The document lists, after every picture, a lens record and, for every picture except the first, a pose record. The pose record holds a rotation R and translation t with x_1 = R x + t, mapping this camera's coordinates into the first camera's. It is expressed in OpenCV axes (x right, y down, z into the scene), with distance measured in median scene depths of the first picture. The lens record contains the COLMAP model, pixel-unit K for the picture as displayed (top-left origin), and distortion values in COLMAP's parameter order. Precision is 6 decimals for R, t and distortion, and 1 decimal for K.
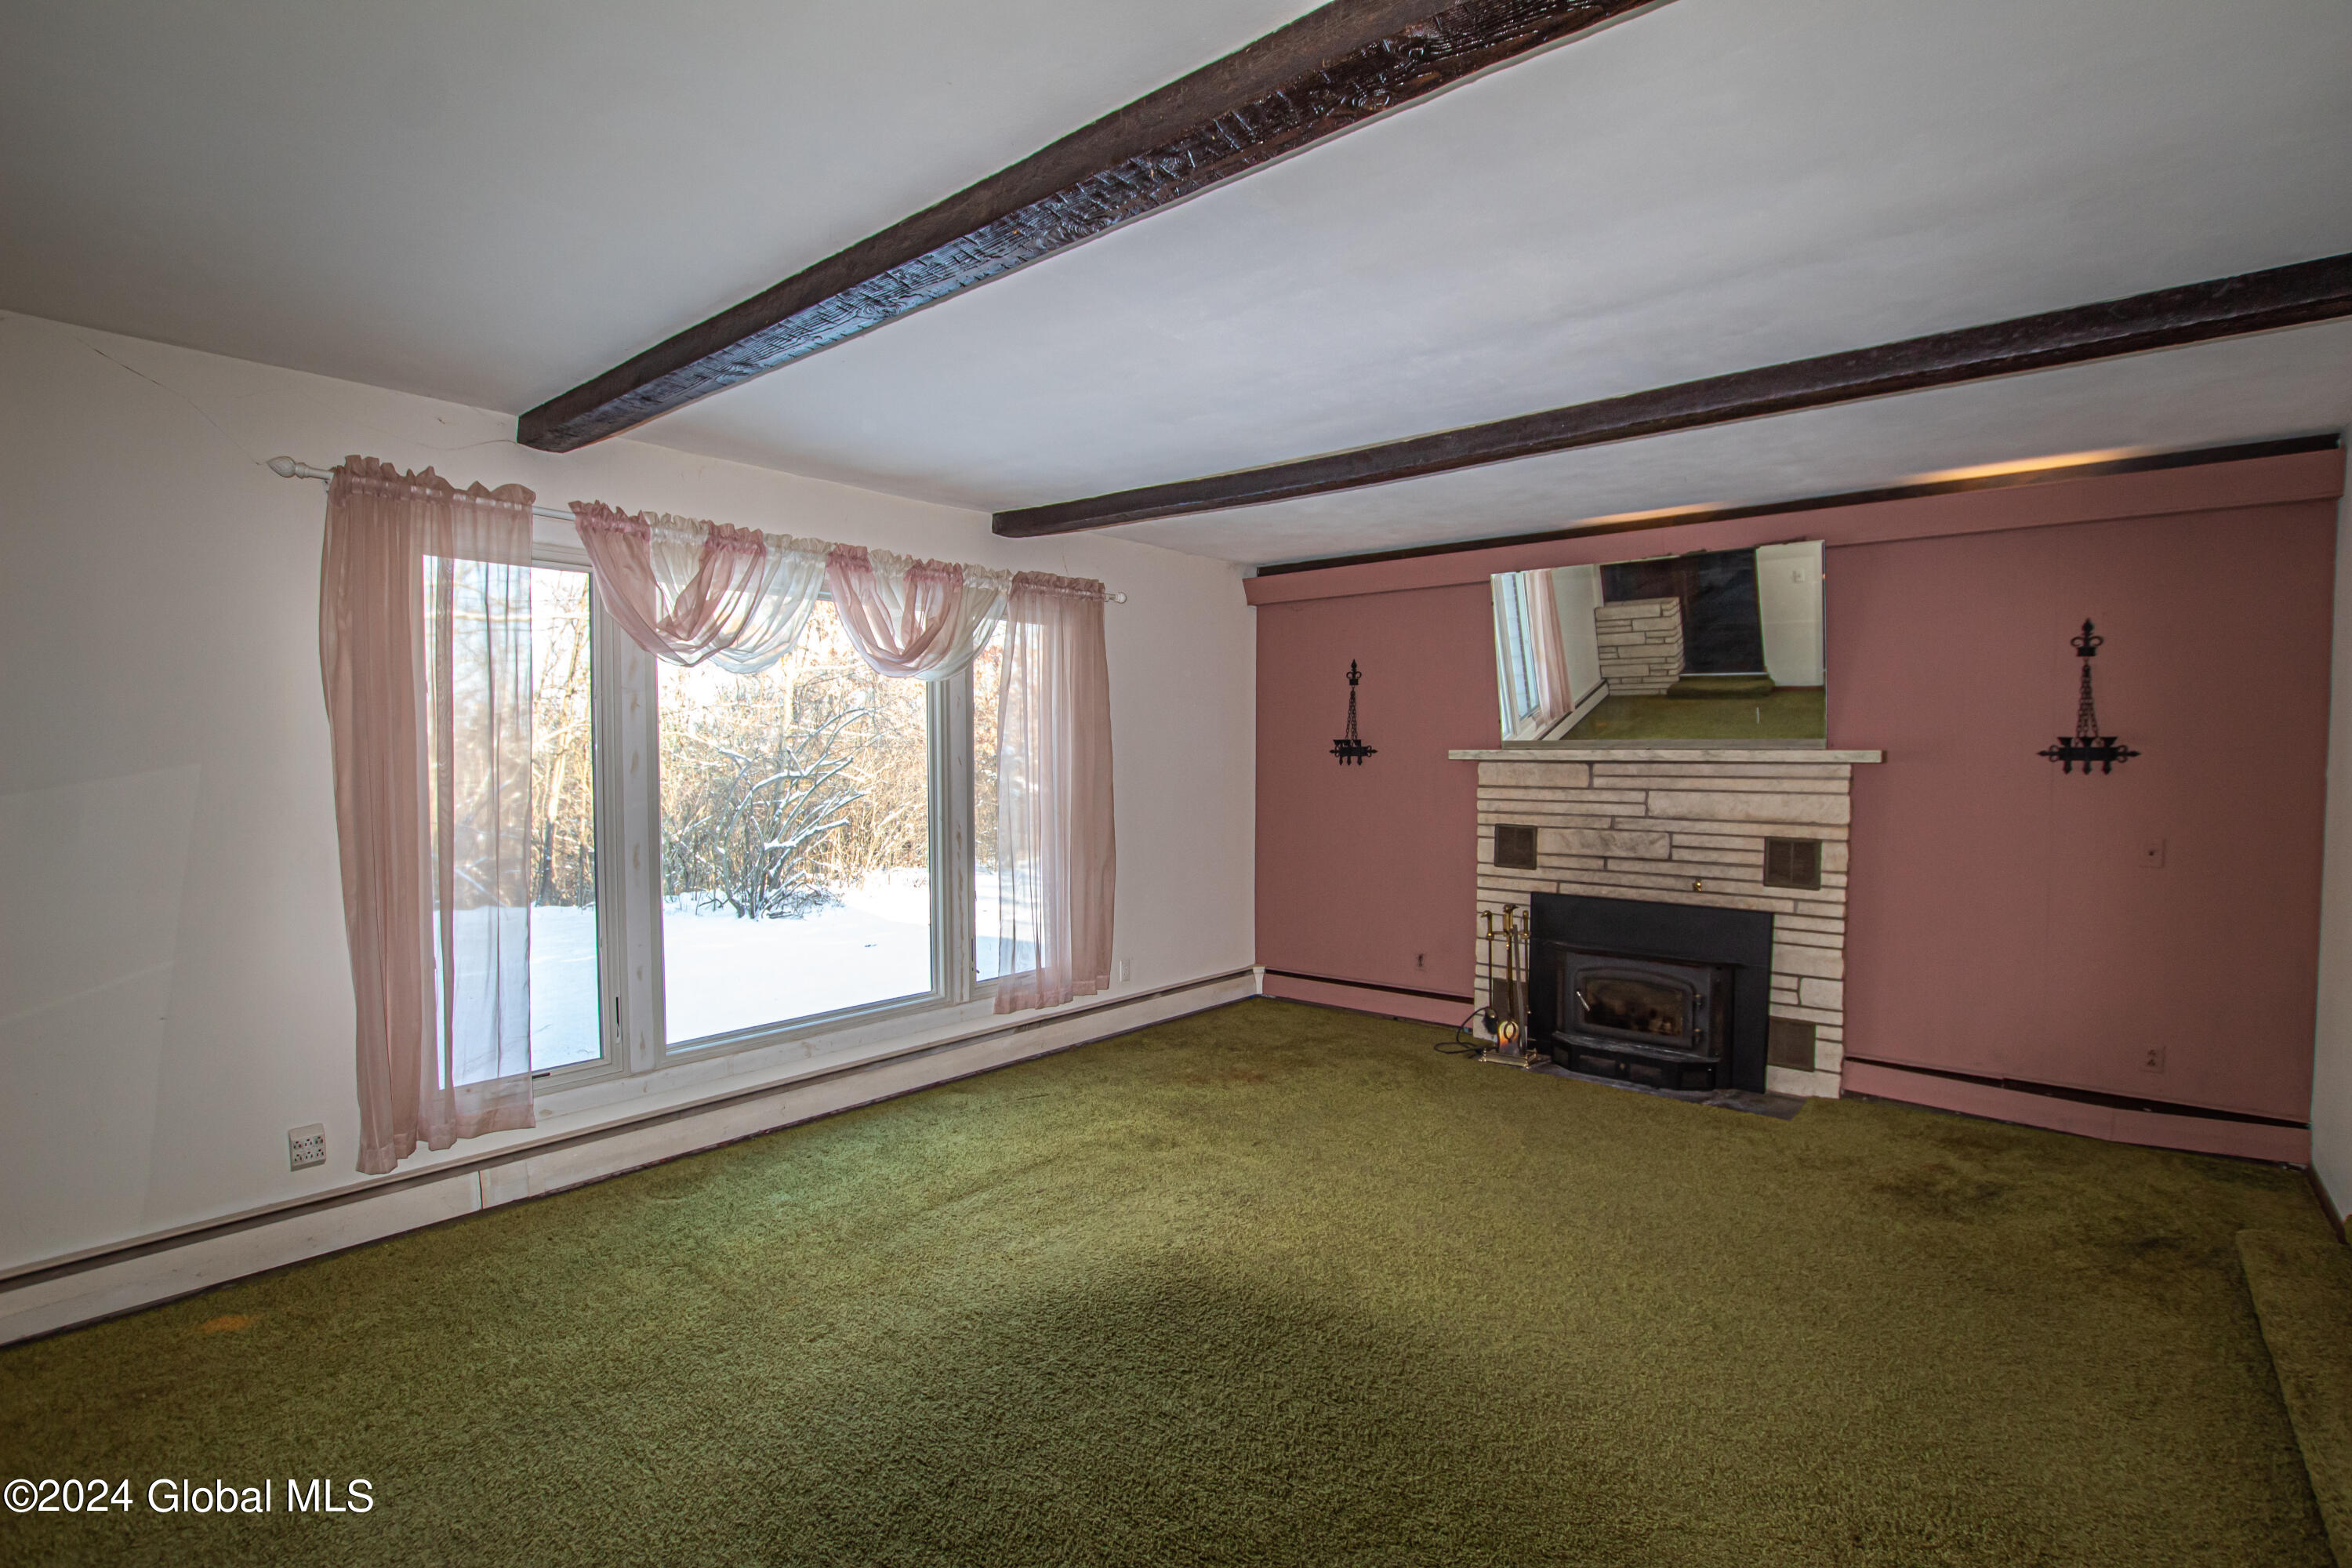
lens RADIAL K [[1112.4, 0, 1169.1], [0, 1112.4, 816.4], [0, 0, 1]] dist [-0.033668, 0.004193]
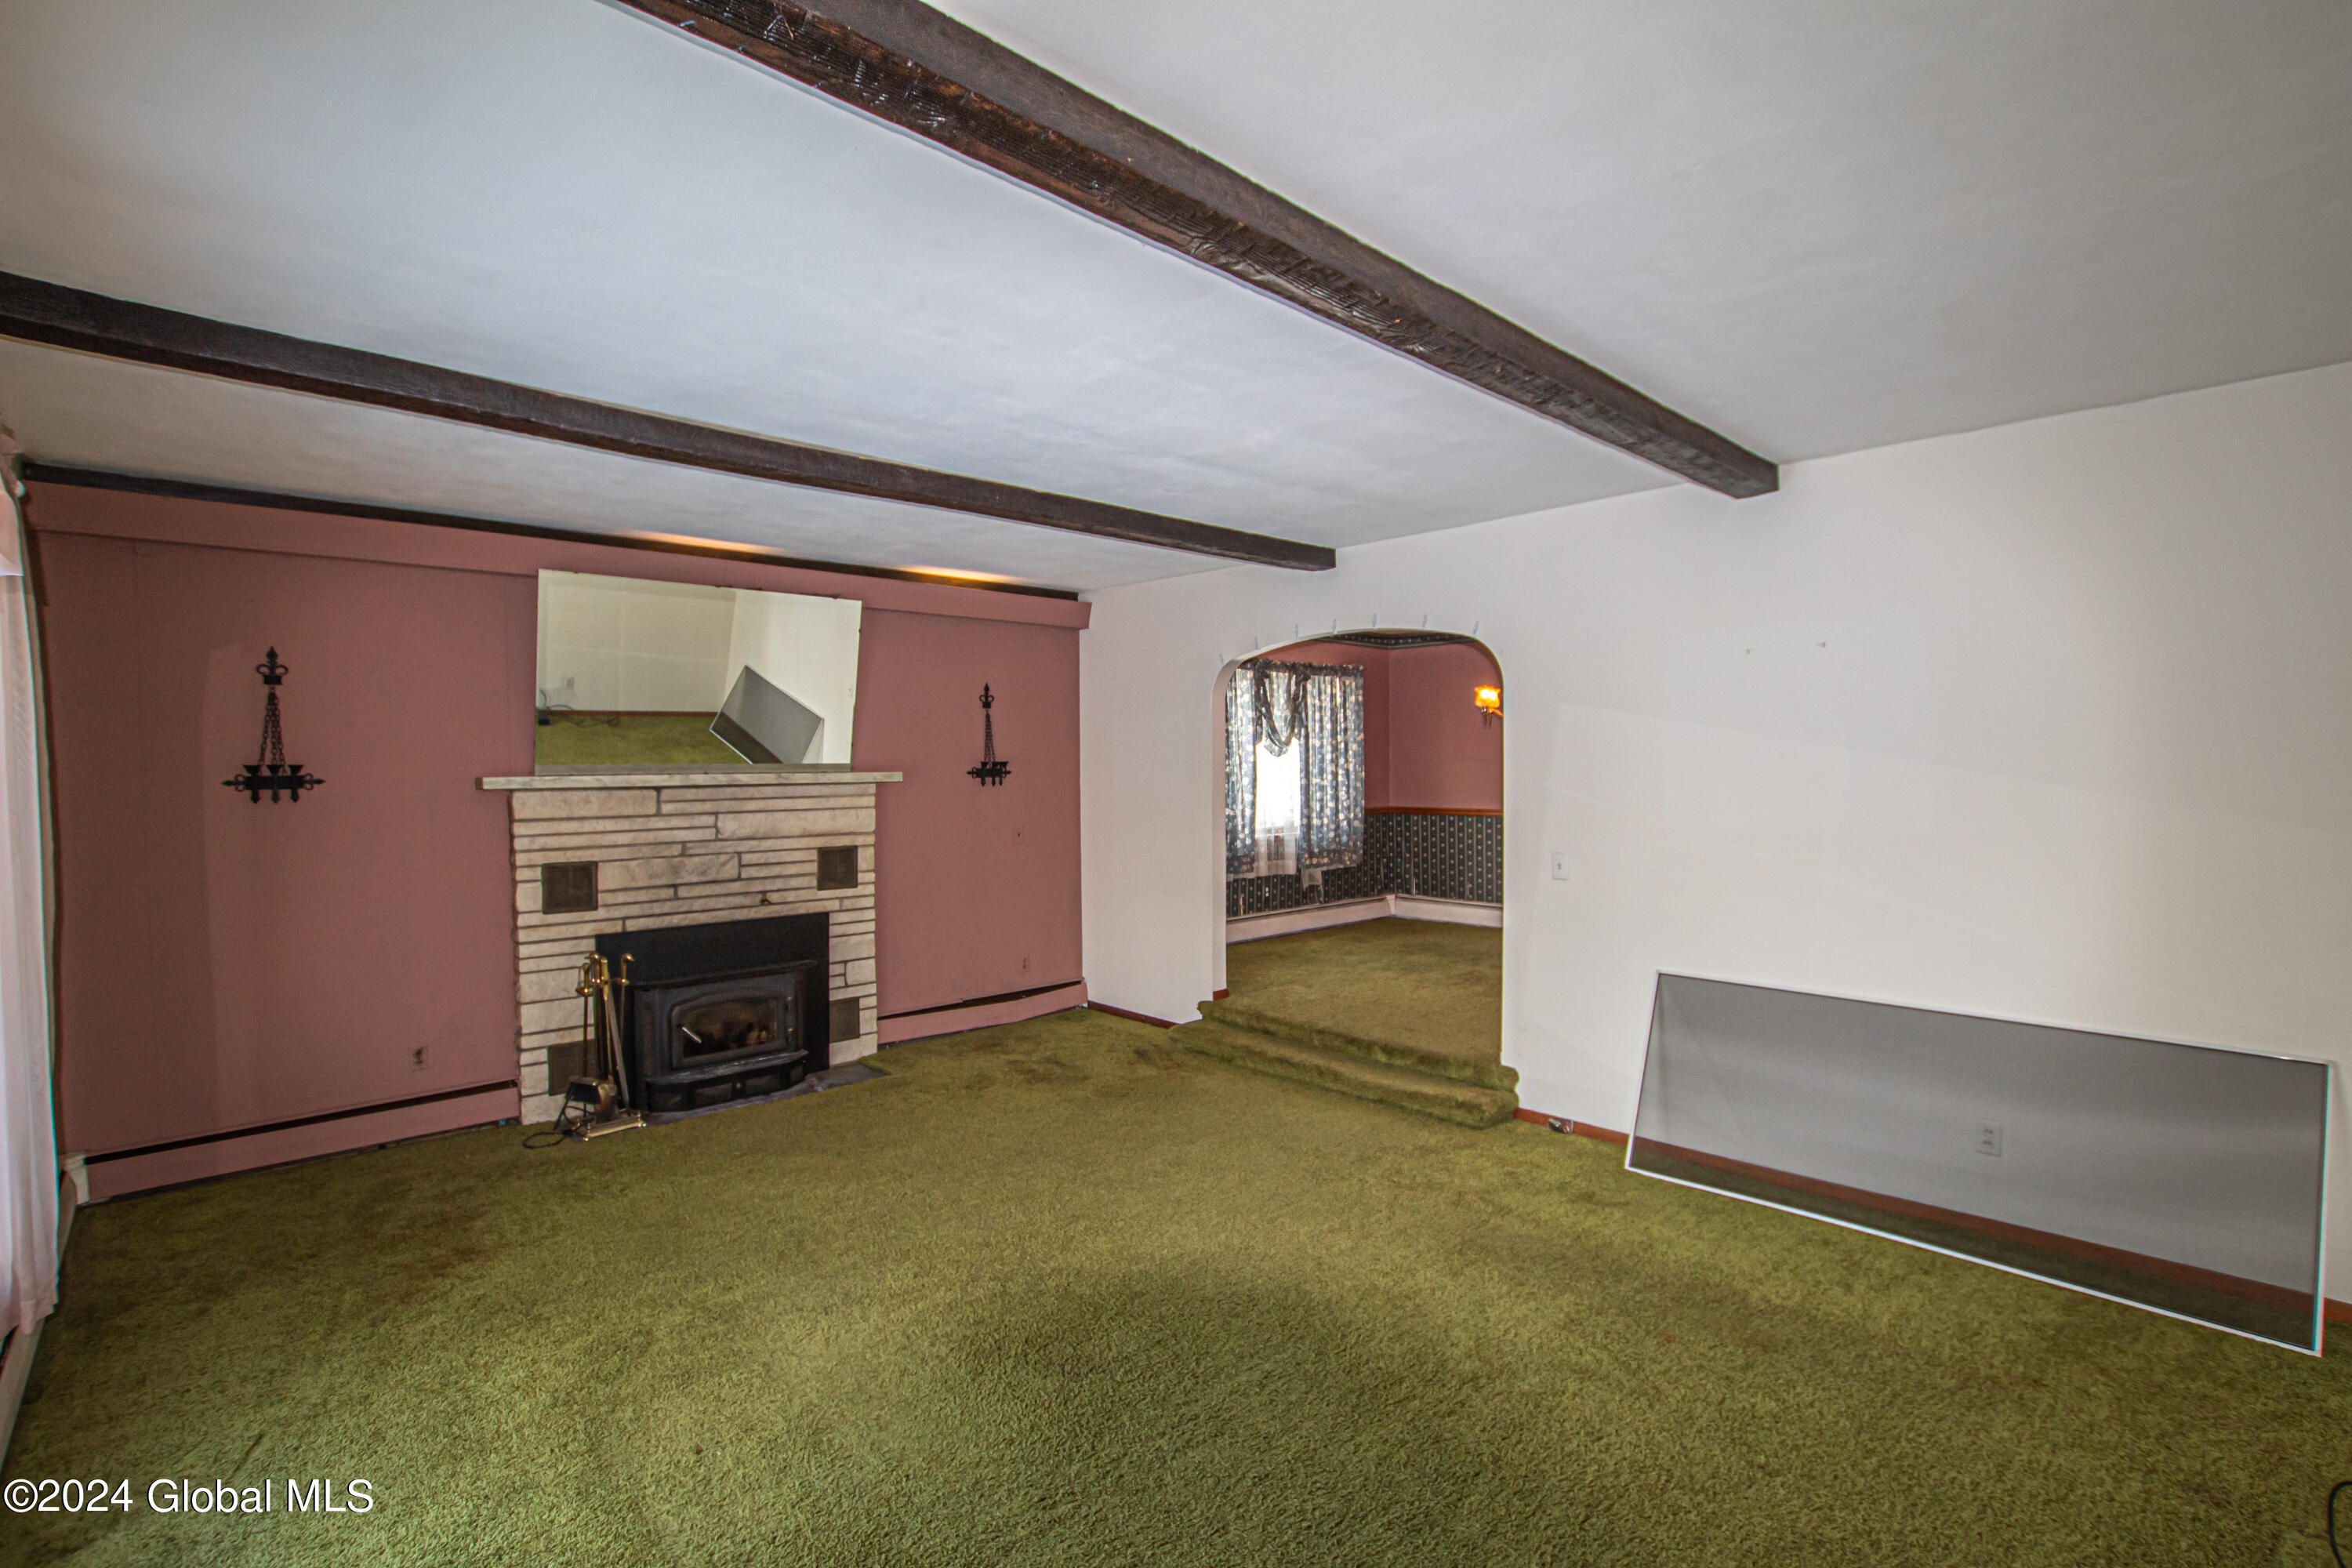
lens RADIAL K [[1112.4, 0, 1184.9], [0, 1112.4, 794.7], [0, 0, 1]] dist [-0.033668, 0.004193]
pose [[0.090462, -0.025058, 0.995585, -0.559559], [0.070418, 0.997342, 0.018703, -0.030483], [-0.993407, 0.068415, 0.091987, 0.487108]]
